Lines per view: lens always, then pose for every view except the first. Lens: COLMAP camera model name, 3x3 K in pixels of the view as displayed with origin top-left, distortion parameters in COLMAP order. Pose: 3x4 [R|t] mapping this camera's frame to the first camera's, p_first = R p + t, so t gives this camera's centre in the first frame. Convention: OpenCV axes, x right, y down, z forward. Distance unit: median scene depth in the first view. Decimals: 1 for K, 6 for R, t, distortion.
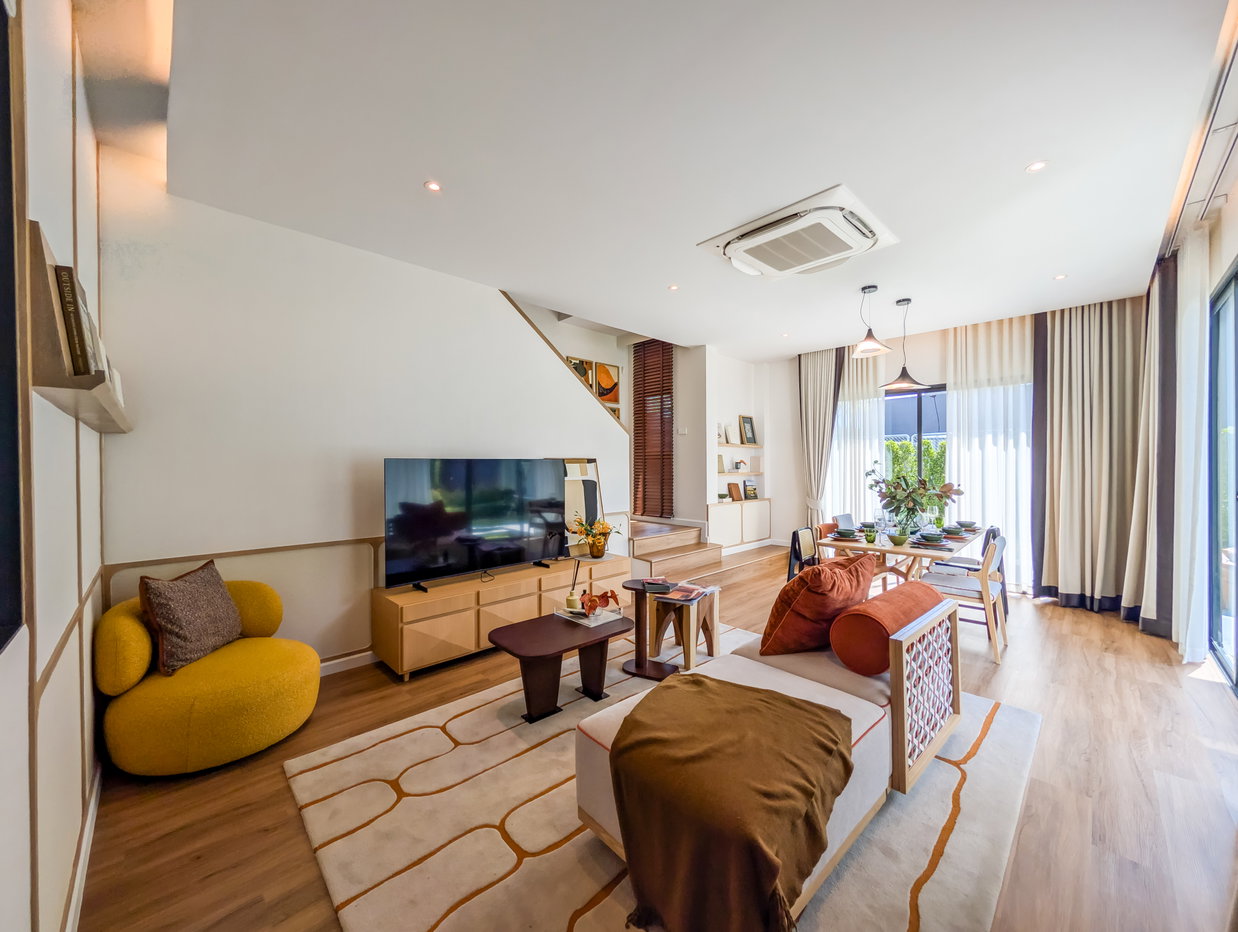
lens RADIAL K [[472.7, 0, 619.0], [0, 472.7, 469.1], [0, 0, 1]] dist [-0.006245, 0.000244]
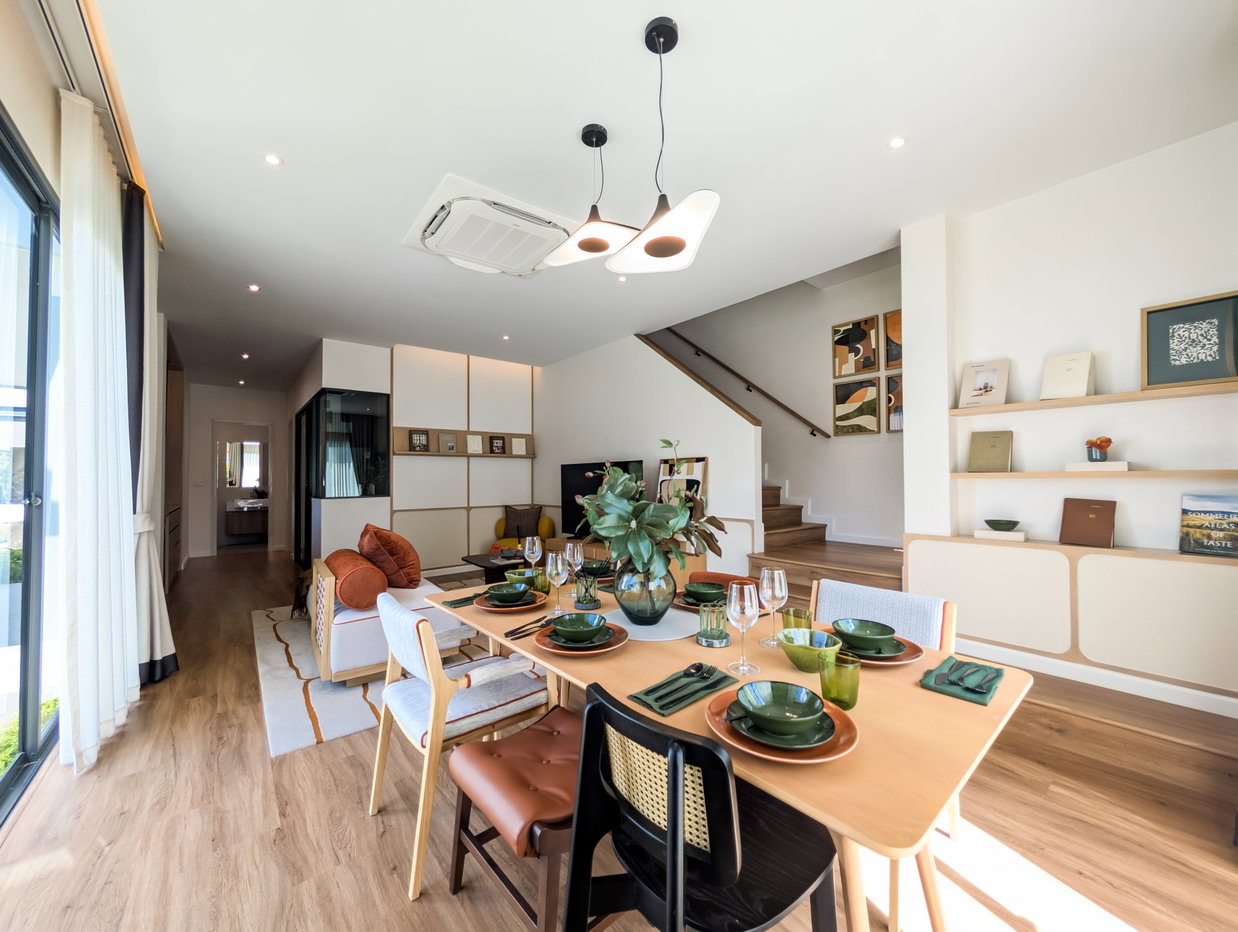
lens RADIAL K [[472.7, 0, 619.0], [0, 472.7, 469.1], [0, 0, 1]] dist [-0.006245, 0.000244]
pose [[-0.081779, -0.009710, -0.996603, 0.923146], [0.001480, 0.999950, -0.009864, 0.010701], [0.996649, -0.002282, -0.081760, 0.921346]]
